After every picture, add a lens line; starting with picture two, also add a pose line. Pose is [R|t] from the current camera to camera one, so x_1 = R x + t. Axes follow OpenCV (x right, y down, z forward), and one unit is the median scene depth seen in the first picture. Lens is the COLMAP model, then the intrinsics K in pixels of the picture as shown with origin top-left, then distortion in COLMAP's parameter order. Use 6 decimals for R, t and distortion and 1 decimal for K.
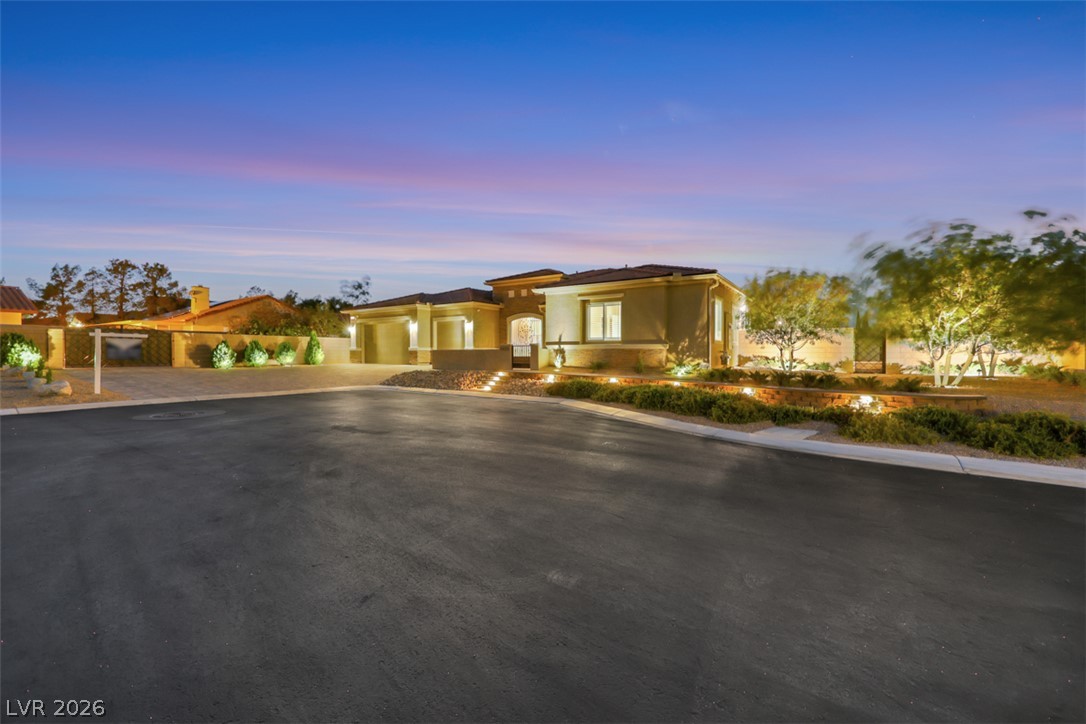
lens RADIAL K [[438.9, 0, 543.0], [0, 438.9, 362.0], [0, 0, 1]] dist [0.002335, 0.000125]
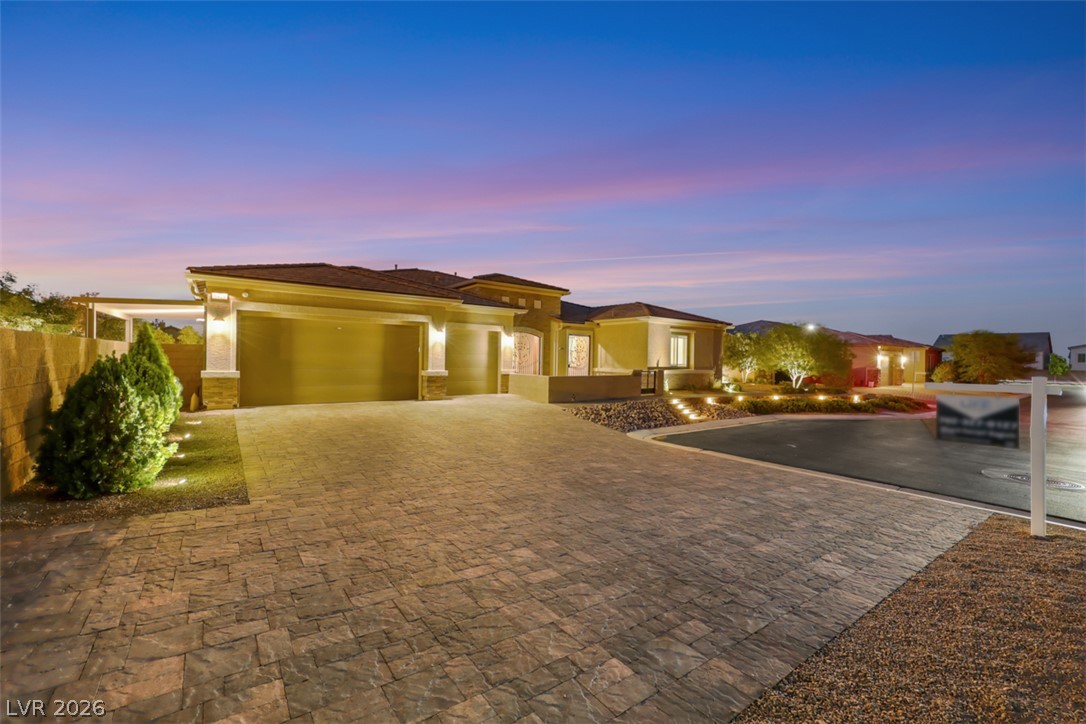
lens RADIAL K [[438.9, 0, 543.0], [0, 438.9, 362.0], [0, 0, 1]] dist [0.002335, 0.000125]
pose [[0.336555, -0.003776, 0.941656, -0.933594], [0.002066, 0.999993, 0.003271, -0.053927], [-0.941662, 0.000845, 0.336560, 0.774241]]
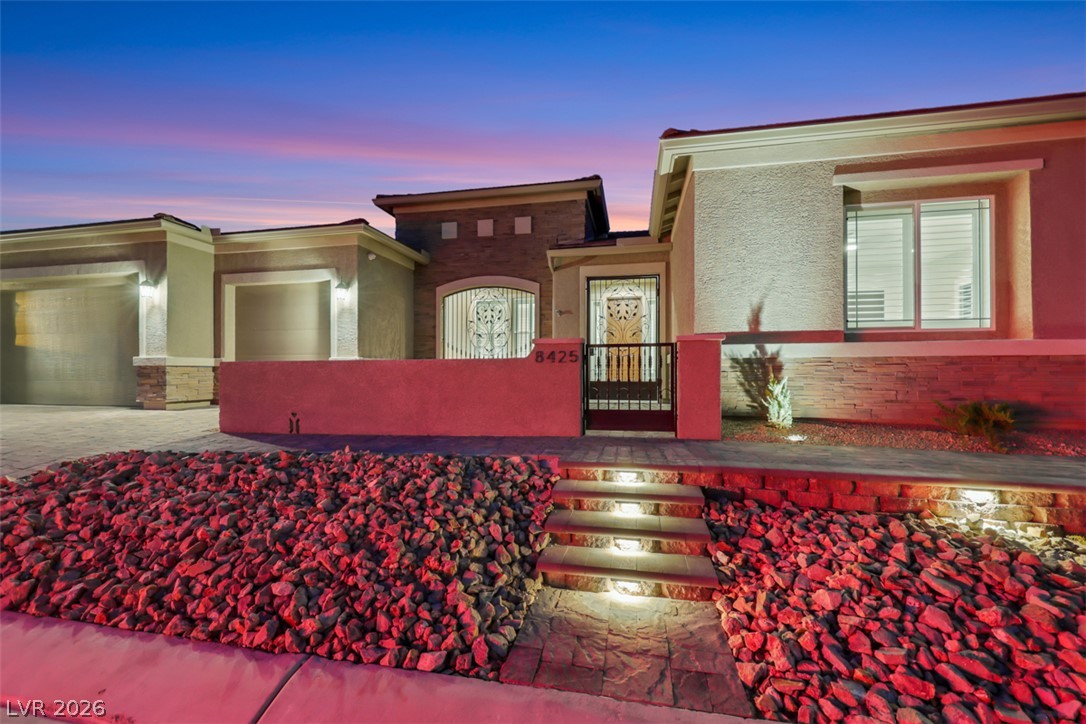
lens RADIAL K [[444.2, 0, 544.6], [0, 444.2, 370.0], [0, 0, 1]] dist [0.001177, 0.000040]
pose [[0.926608, -0.000048, 0.376029, -0.170316], [0.009934, 0.999654, -0.024352, -0.013756], [-0.375898, 0.026300, 0.926288, 0.673404]]
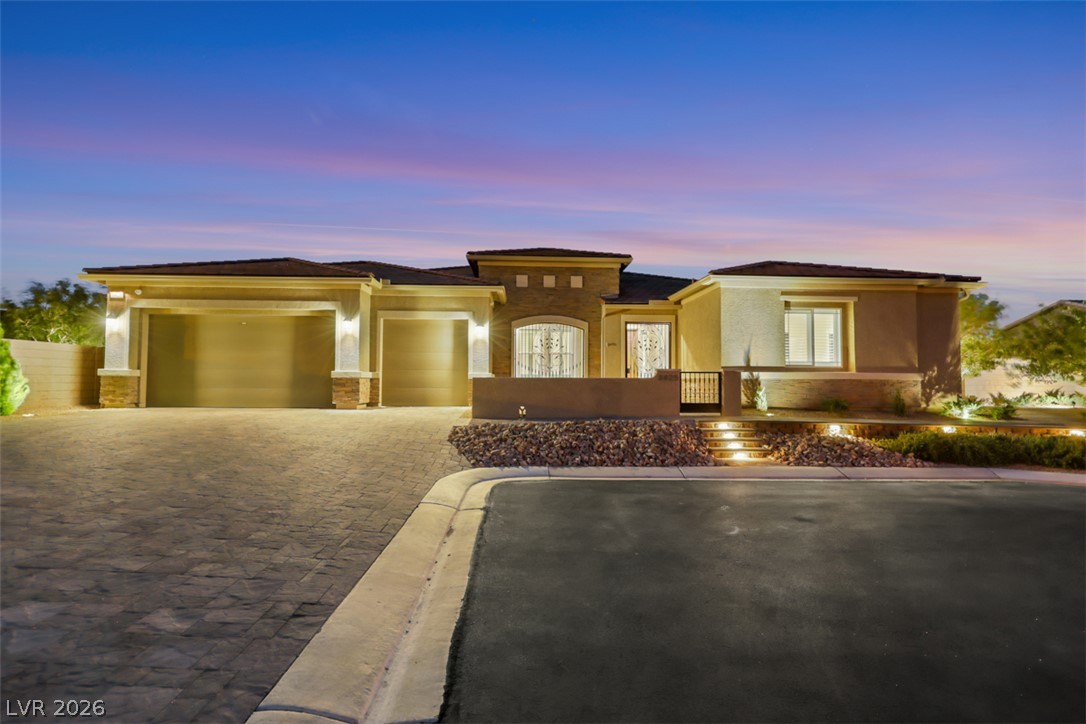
lens RADIAL K [[519.8, 0, 543.0], [0, 519.8, 362.0], [0, 0, 1]] dist [0.001513, 0.000007]
pose [[0.805670, 0.026134, 0.591787, -0.524662], [0.006909, 0.998544, -0.053503, -0.013939], [-0.592324, 0.047194, 0.804317, 0.509751]]
